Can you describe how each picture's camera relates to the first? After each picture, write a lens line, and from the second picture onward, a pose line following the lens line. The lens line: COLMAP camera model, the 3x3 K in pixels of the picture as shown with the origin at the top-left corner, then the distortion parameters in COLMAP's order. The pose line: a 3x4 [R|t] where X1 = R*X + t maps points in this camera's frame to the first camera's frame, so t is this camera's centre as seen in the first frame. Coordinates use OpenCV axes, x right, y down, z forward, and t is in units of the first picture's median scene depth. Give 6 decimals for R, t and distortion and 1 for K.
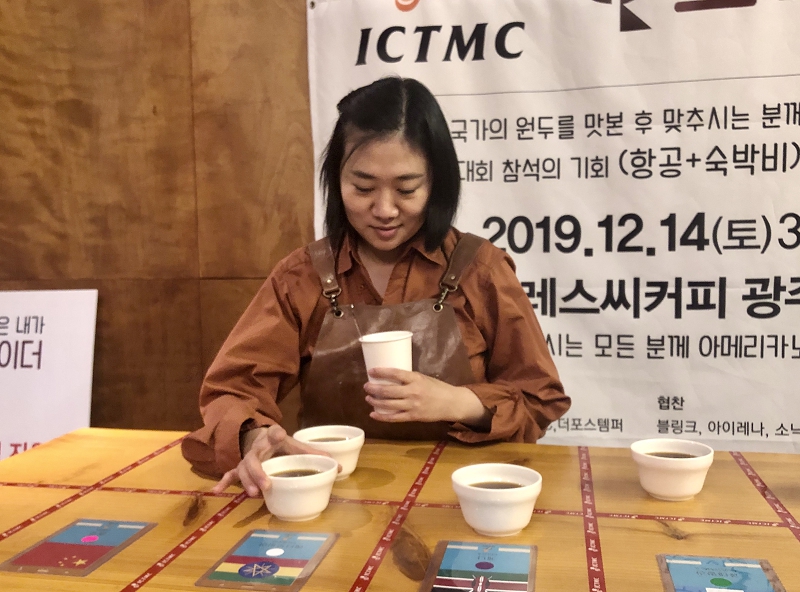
lens RADIAL K [[709.9, 0, 399.6], [0, 709.9, 295.4], [0, 0, 1]] dist [0.030618, 0.001973]
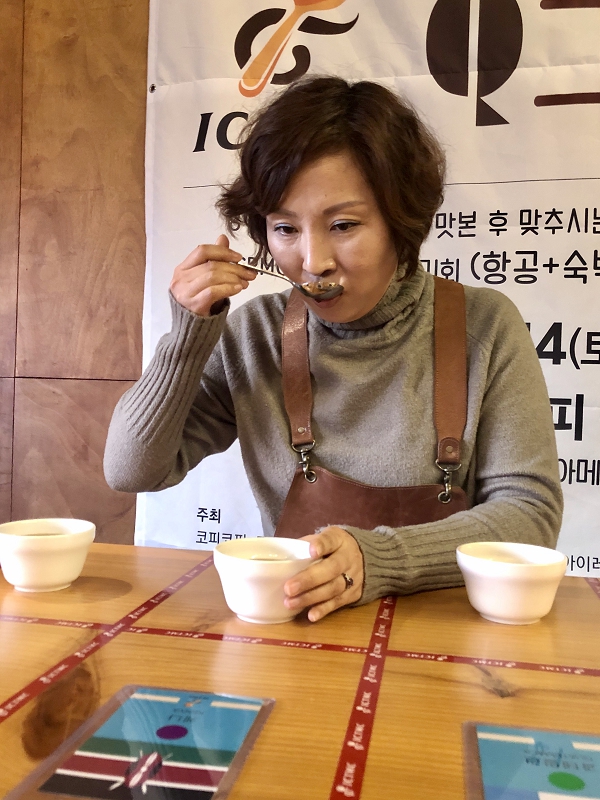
lens RADIAL K [[652.2, 0, 301.0], [0, 652.2, 402.5], [0, 0, 1]] dist [0.040576, -0.024092]
pose [[0.998595, 0.048659, 0.020982, 0.081299], [-0.047165, 0.996662, -0.066641, 0.056114], [-0.024155, 0.065557, 0.997556, 0.177357]]
